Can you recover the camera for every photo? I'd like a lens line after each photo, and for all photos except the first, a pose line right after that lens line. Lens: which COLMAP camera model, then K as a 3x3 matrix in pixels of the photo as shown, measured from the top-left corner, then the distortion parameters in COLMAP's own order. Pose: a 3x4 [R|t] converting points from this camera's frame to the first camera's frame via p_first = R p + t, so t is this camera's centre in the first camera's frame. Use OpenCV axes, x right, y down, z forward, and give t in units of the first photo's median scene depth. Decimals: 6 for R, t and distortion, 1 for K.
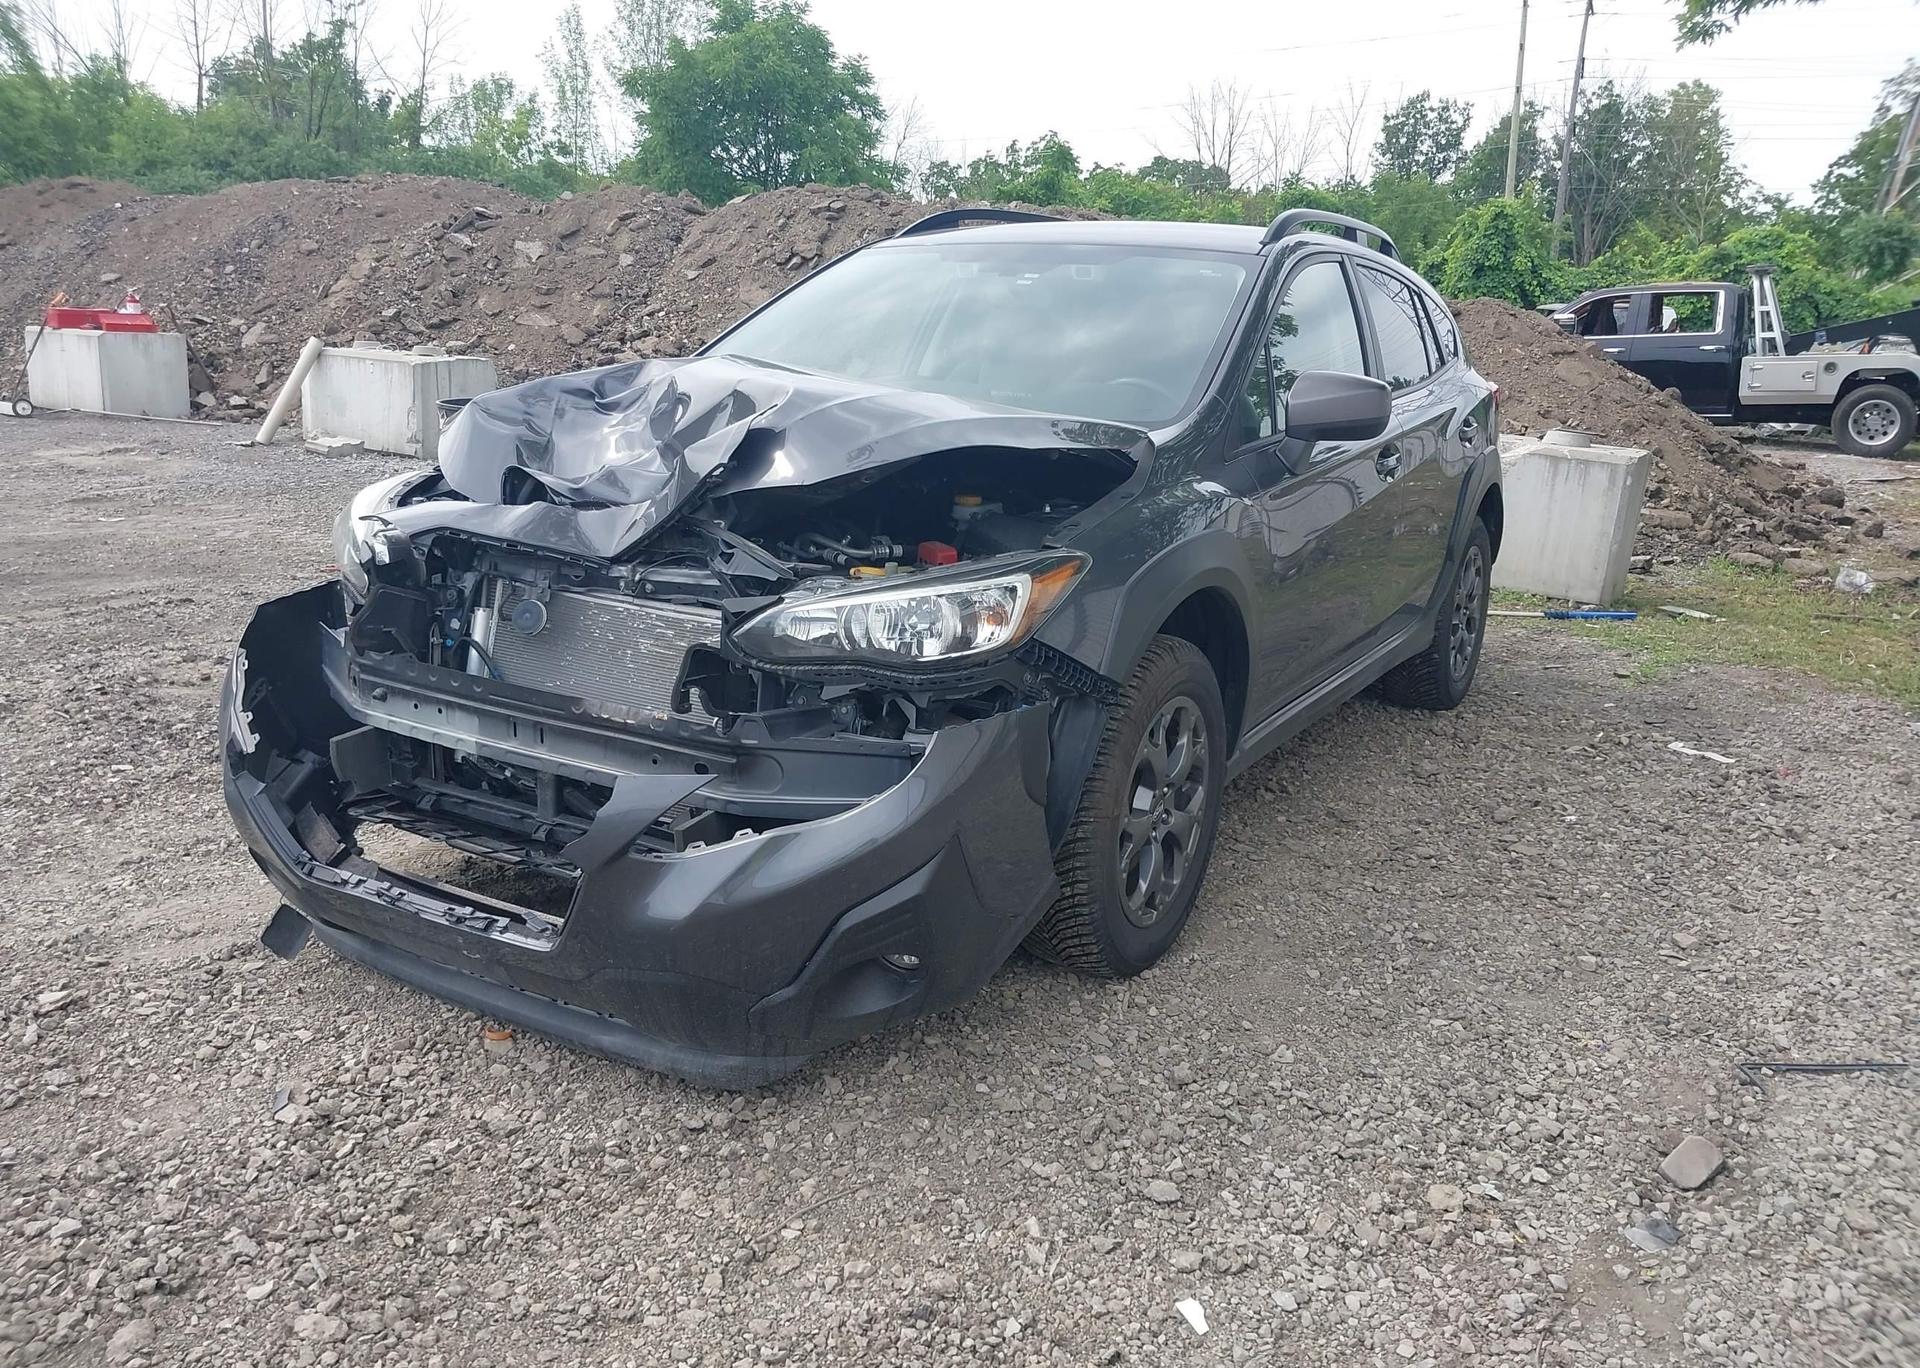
lens RADIAL K [[1517.1, 0, 941.9], [0, 1517.1, 675.6], [0, 0, 1]] dist [0.012615, -0.012656]
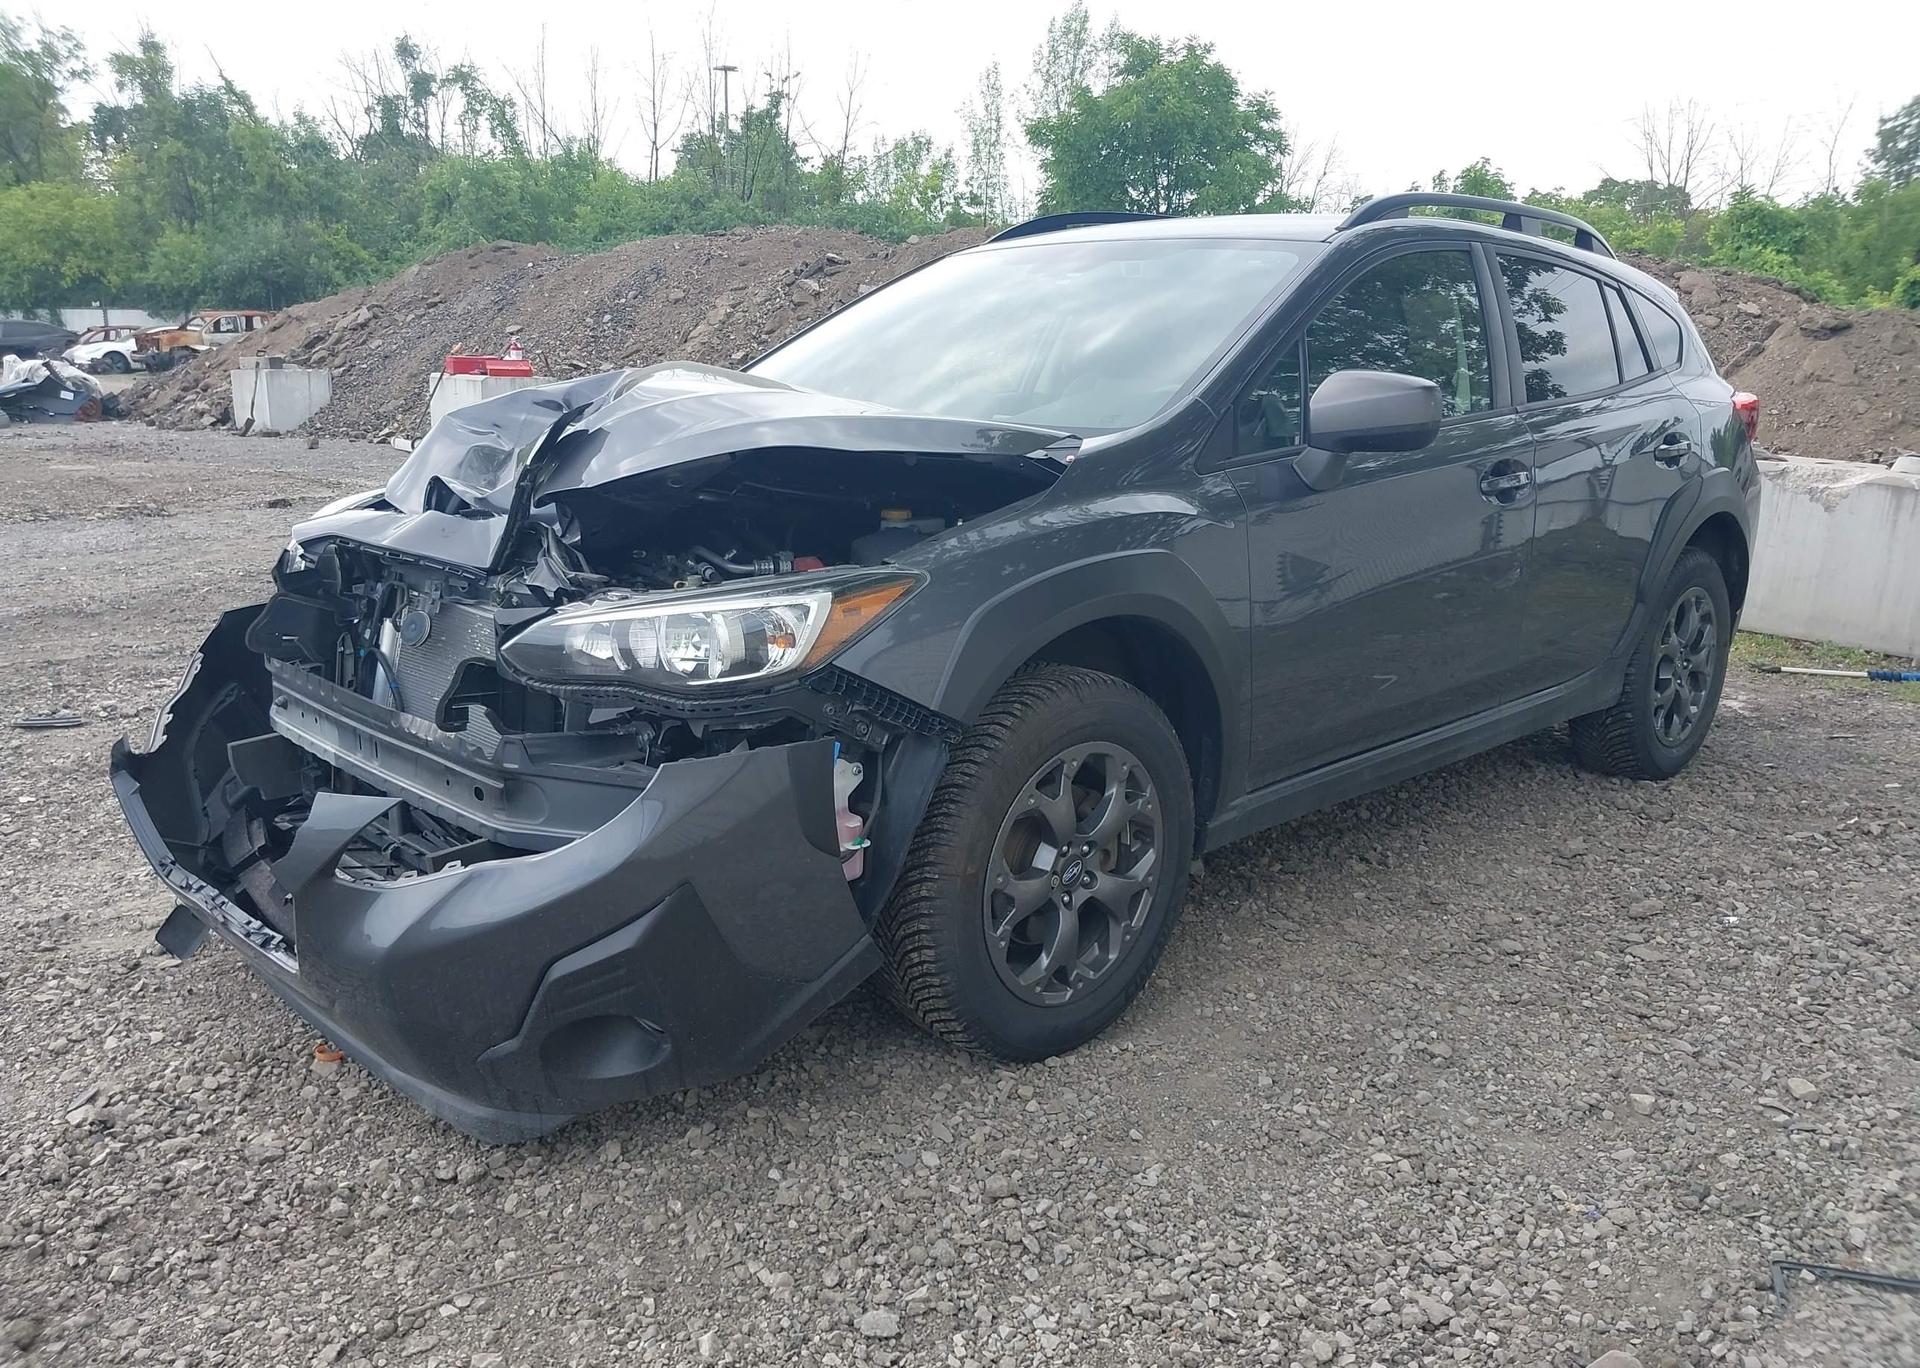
lens RADIAL K [[1517.1, 0, 941.9], [0, 1517.1, 675.6], [0, 0, 1]] dist [0.012615, -0.012656]
pose [[0.963551, 0.035004, -0.265224, 0.217793], [-0.042098, 0.998890, -0.021109, -0.001357], [0.264191, 0.031505, 0.963956, 0.104974]]
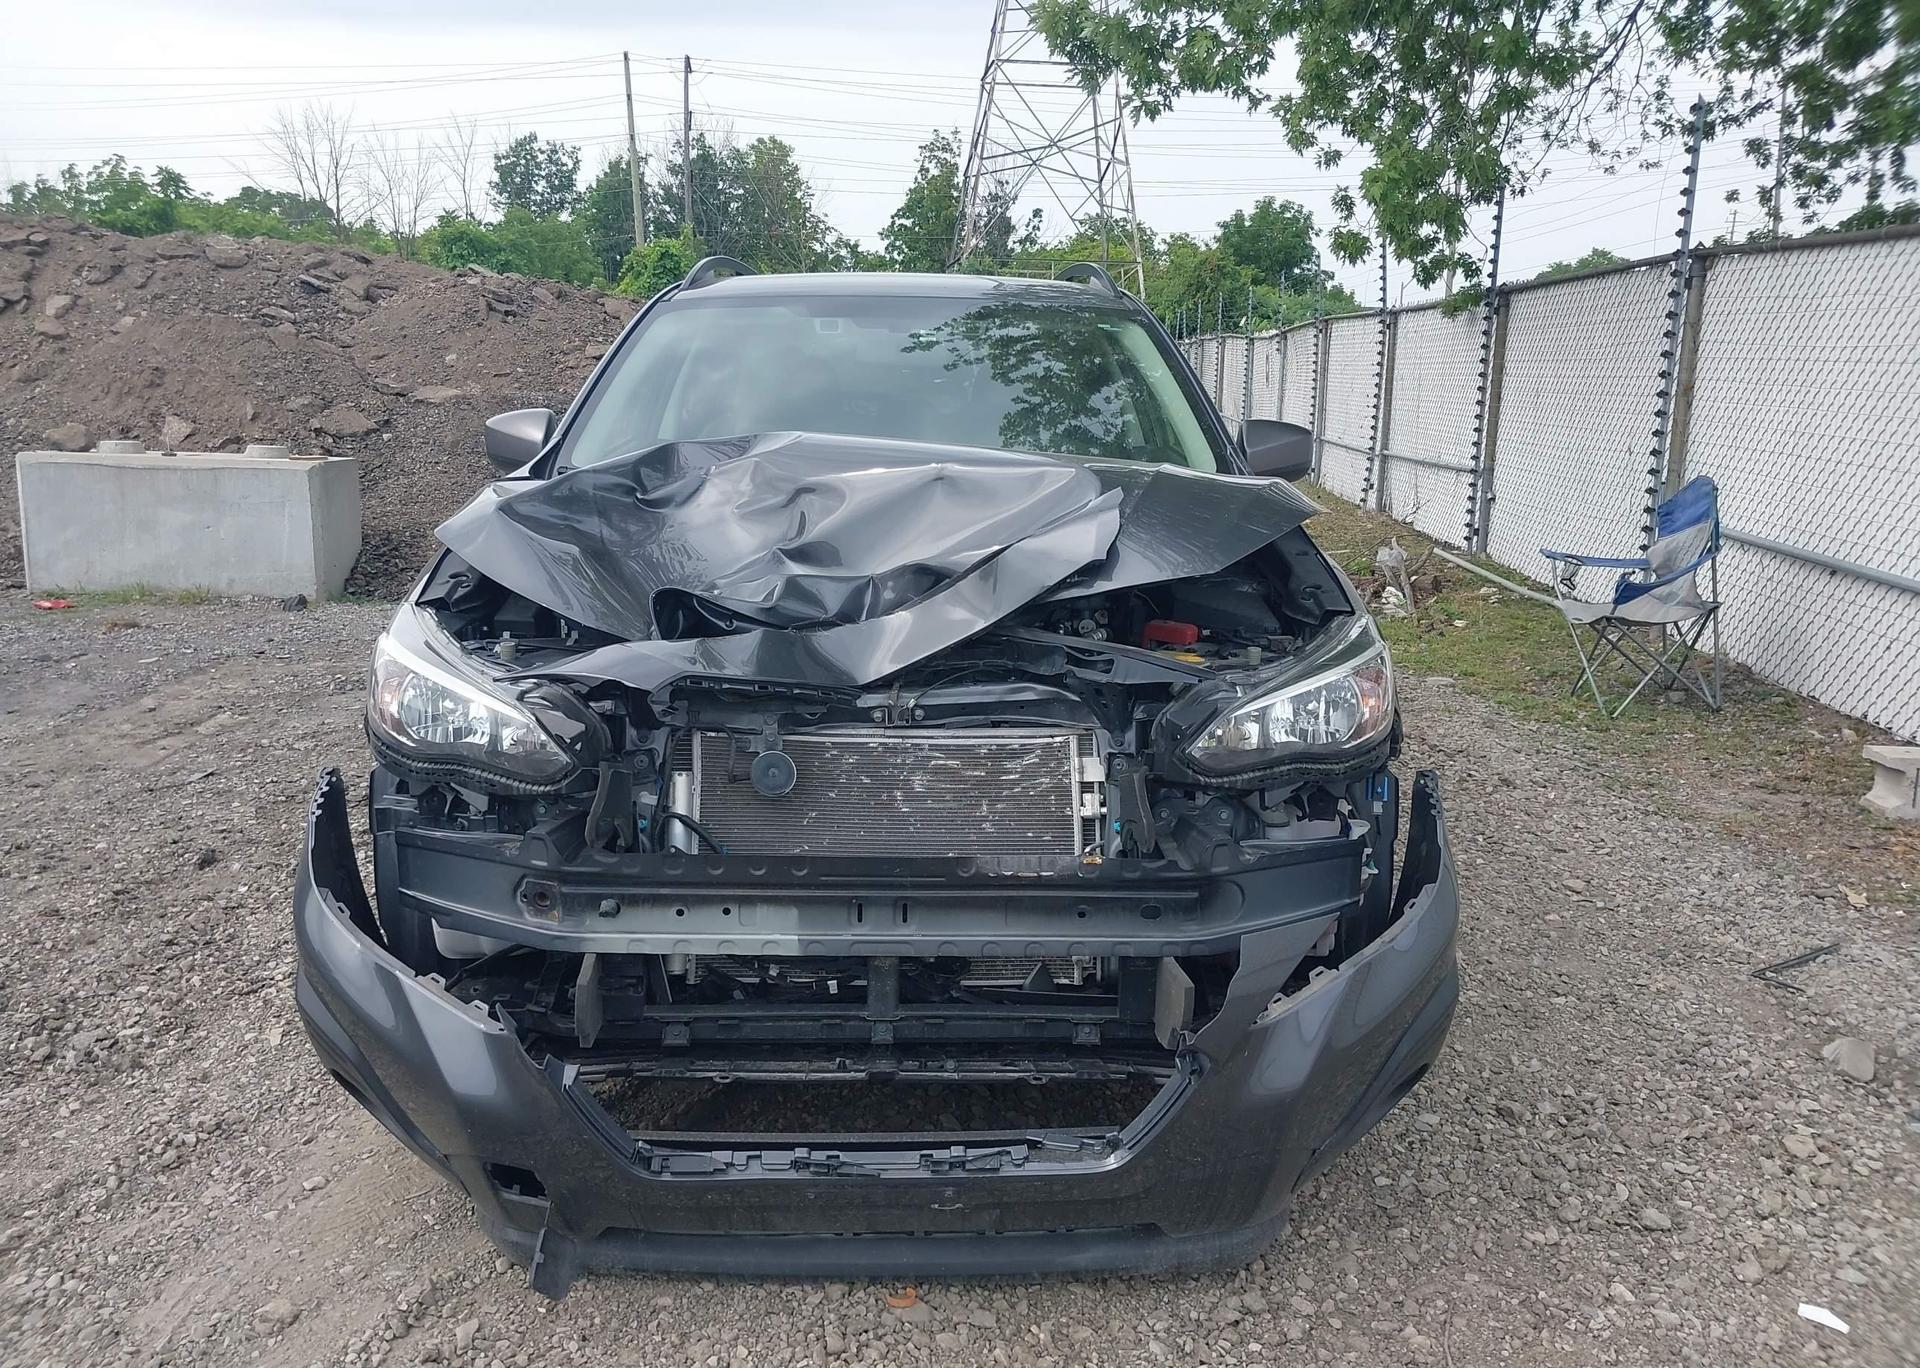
lens RADIAL K [[1517.1, 0, 941.9], [0, 1517.1, 675.6], [0, 0, 1]] dist [0.012615, -0.012656]
pose [[0.848604, -0.130884, 0.512582, -0.416117], [0.142610, 0.989640, 0.016600, -0.062356], [-0.509445, 0.059013, 0.858478, 0.188697]]
